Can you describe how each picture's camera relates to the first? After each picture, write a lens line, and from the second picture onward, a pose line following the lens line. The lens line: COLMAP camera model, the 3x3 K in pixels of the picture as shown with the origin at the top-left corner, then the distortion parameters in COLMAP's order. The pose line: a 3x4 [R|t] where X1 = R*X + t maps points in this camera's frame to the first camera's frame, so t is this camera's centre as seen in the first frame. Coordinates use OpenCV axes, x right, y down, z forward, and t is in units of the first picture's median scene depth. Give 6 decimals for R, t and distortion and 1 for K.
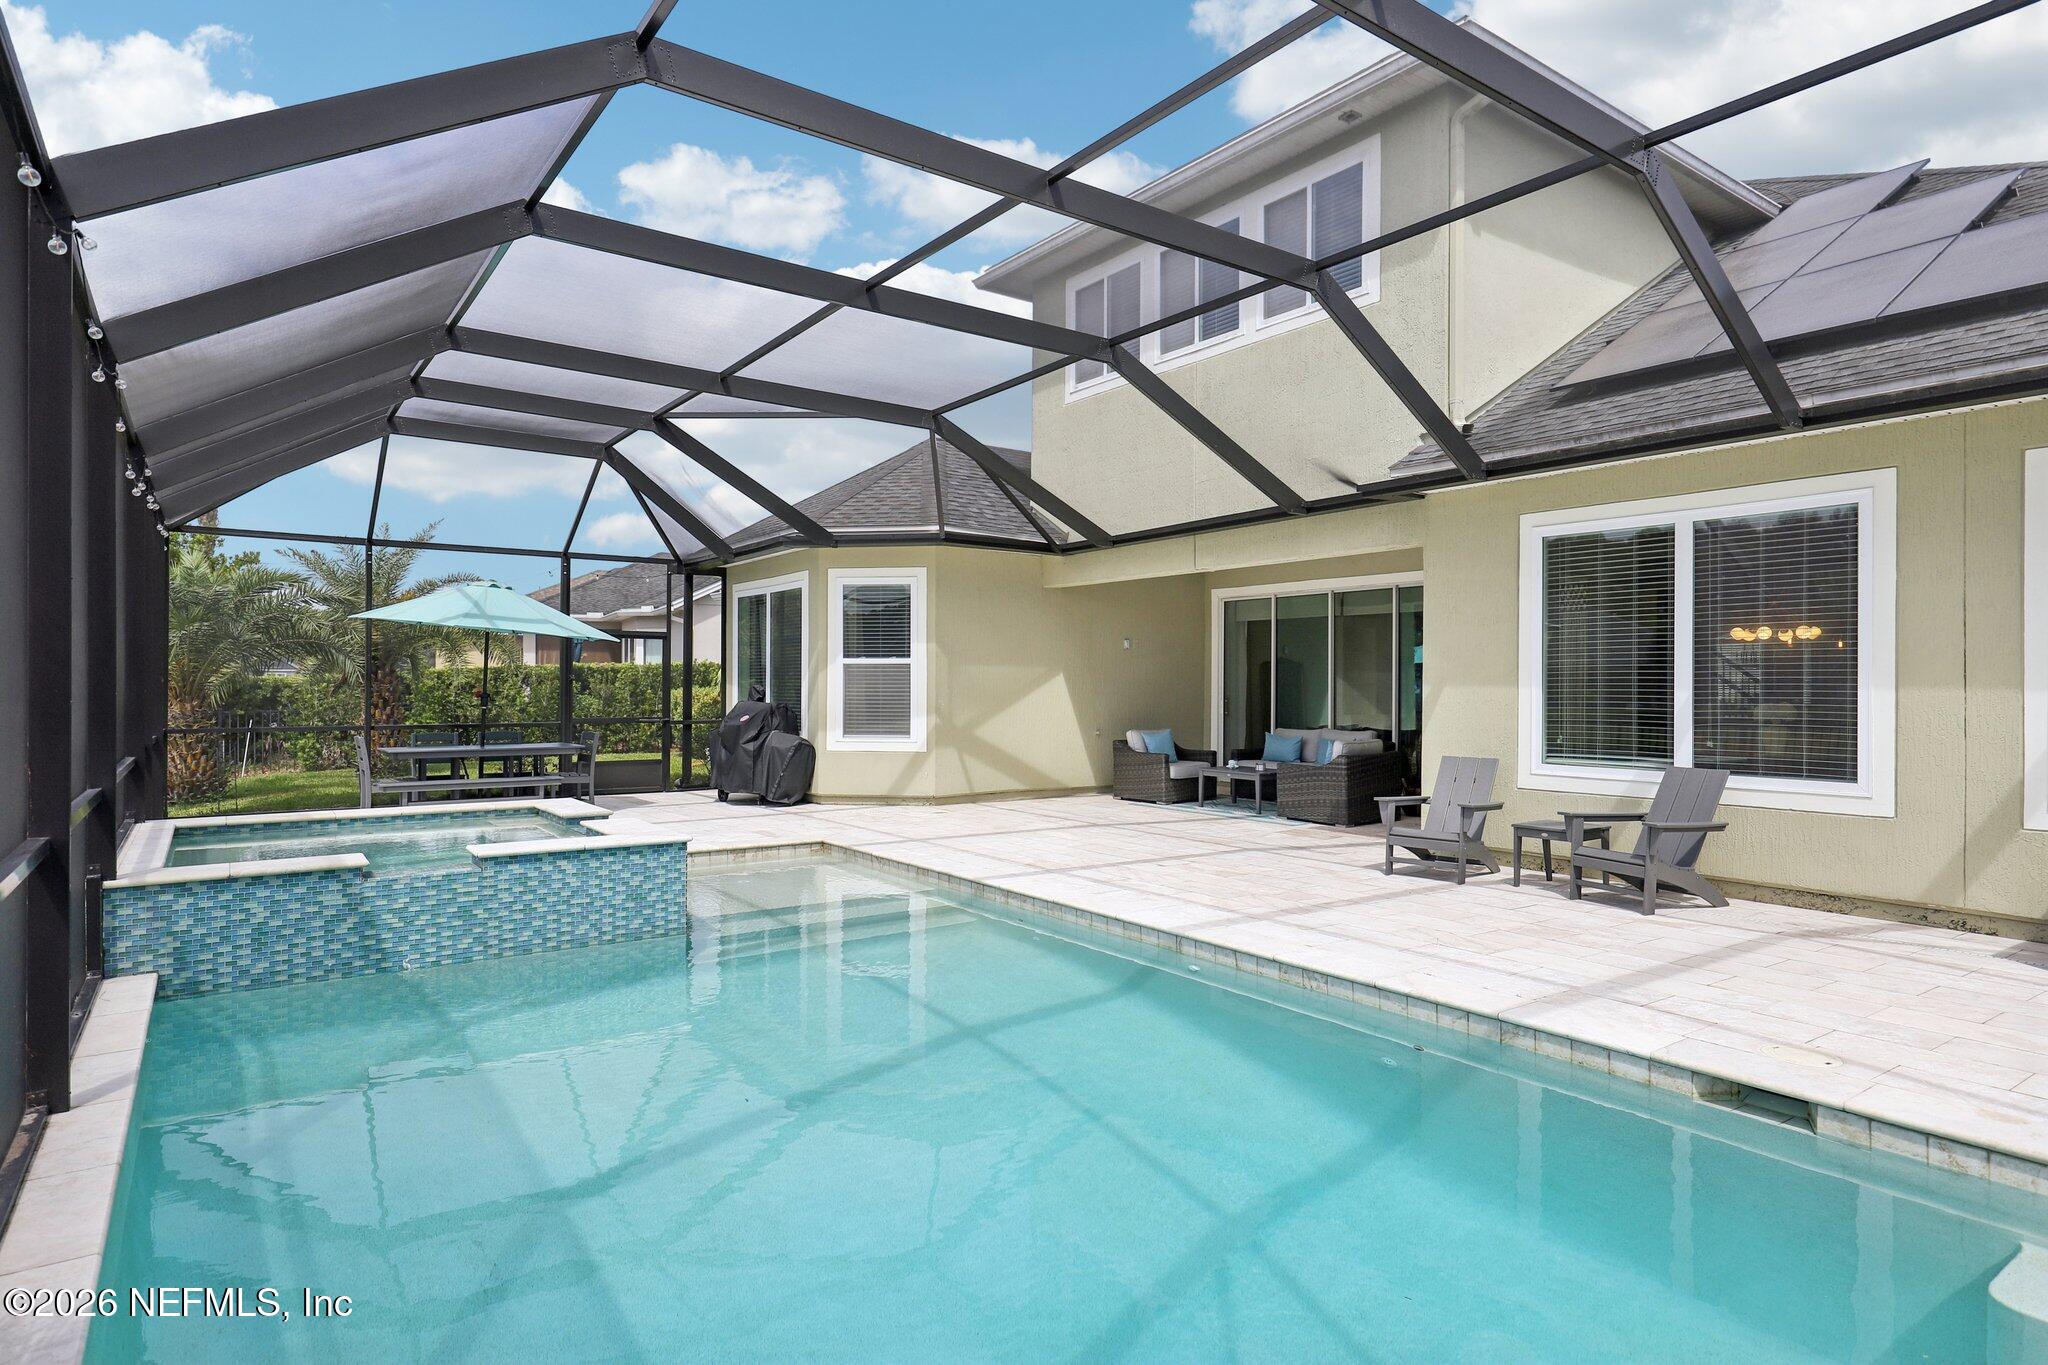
lens RADIAL K [[1132.6, 0, 1039.3], [0, 1132.6, 677.9], [0, 0, 1]] dist [0.004268, -0.002163]
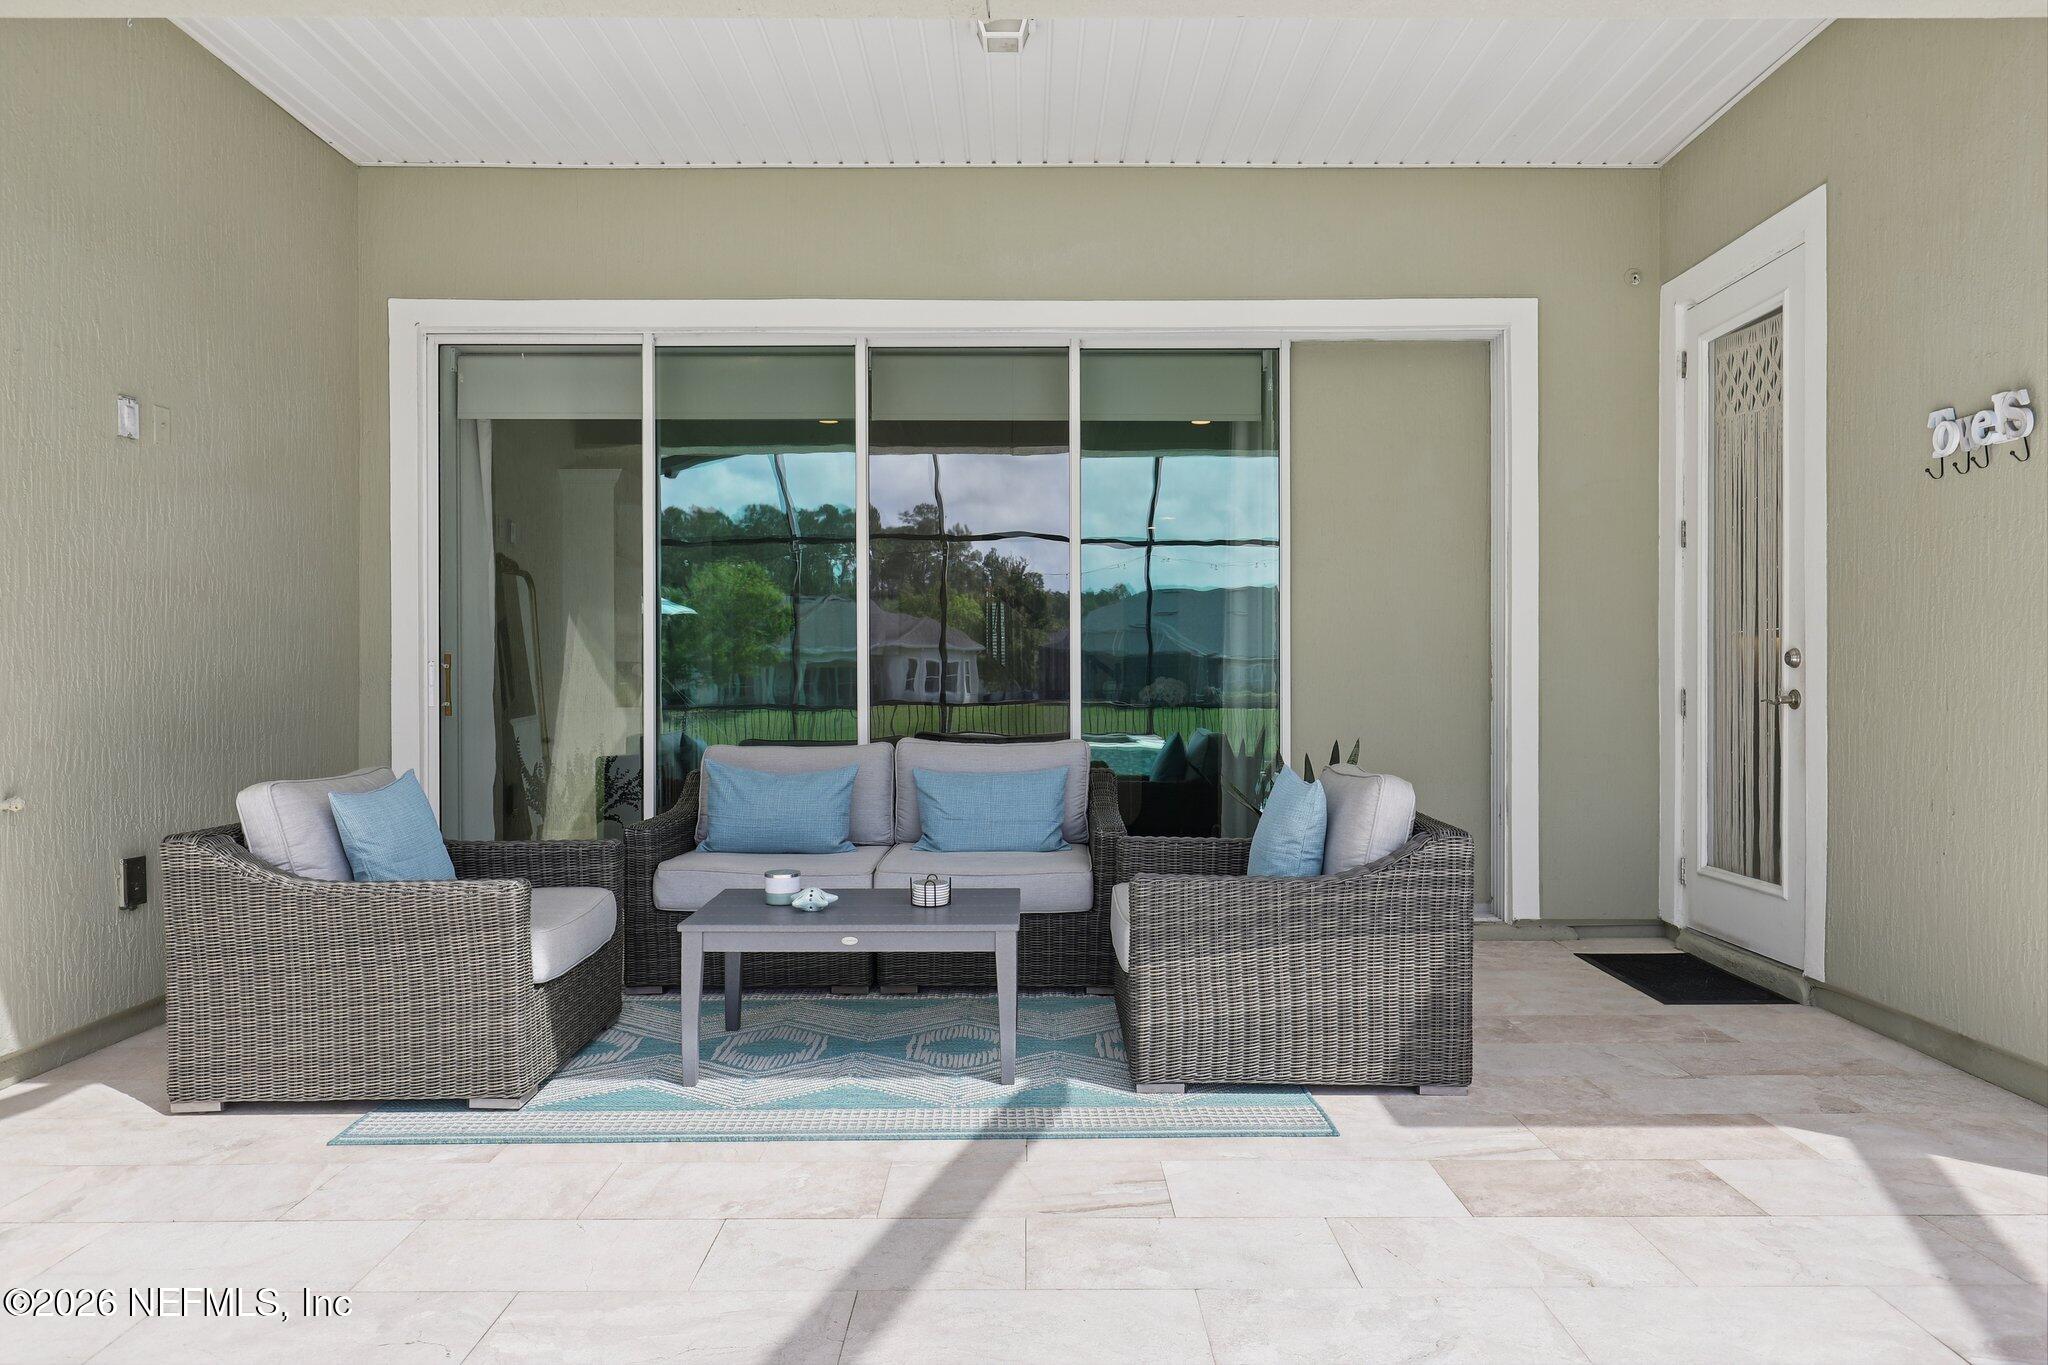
lens RADIAL K [[1353.2, 0, 1021.8], [0, 1353.2, 687.8], [0, 0, 1]] dist [-0.000769, -0.000135]
pose [[0.583091, -0.004830, 0.812392, -0.056638], [-0.001522, 0.999974, 0.007037, 0.030484], [-0.812405, -0.005339, 0.583069, 0.865894]]
